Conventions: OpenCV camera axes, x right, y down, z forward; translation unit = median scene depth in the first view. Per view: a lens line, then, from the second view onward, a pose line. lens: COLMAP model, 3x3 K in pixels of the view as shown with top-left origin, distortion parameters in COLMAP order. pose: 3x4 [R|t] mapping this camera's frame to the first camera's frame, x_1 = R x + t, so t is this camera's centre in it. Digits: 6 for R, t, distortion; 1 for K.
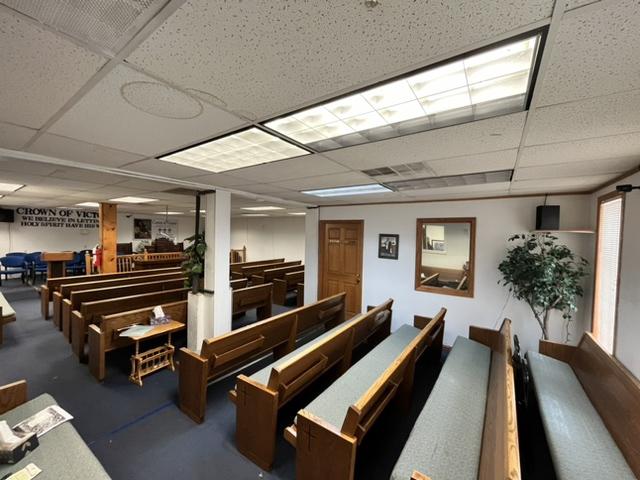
lens RADIAL K [[256.5, 0, 319.4], [0, 256.5, 238.8], [0, 0, 1]] dist [-0.000639, -0.000186]
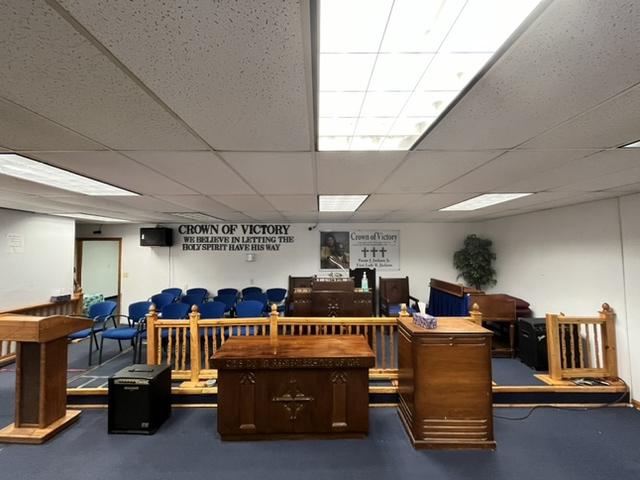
lens RADIAL K [[256.5, 0, 318.0], [0, 256.5, 240.1], [0, 0, 1]] dist [-0.000639, -0.000186]
pose [[0.568144, -0.057781, -0.820898, -0.321868], [-0.001707, 0.997447, -0.071390, -0.025364], [0.822927, 0.041961, 0.566595, 0.805413]]
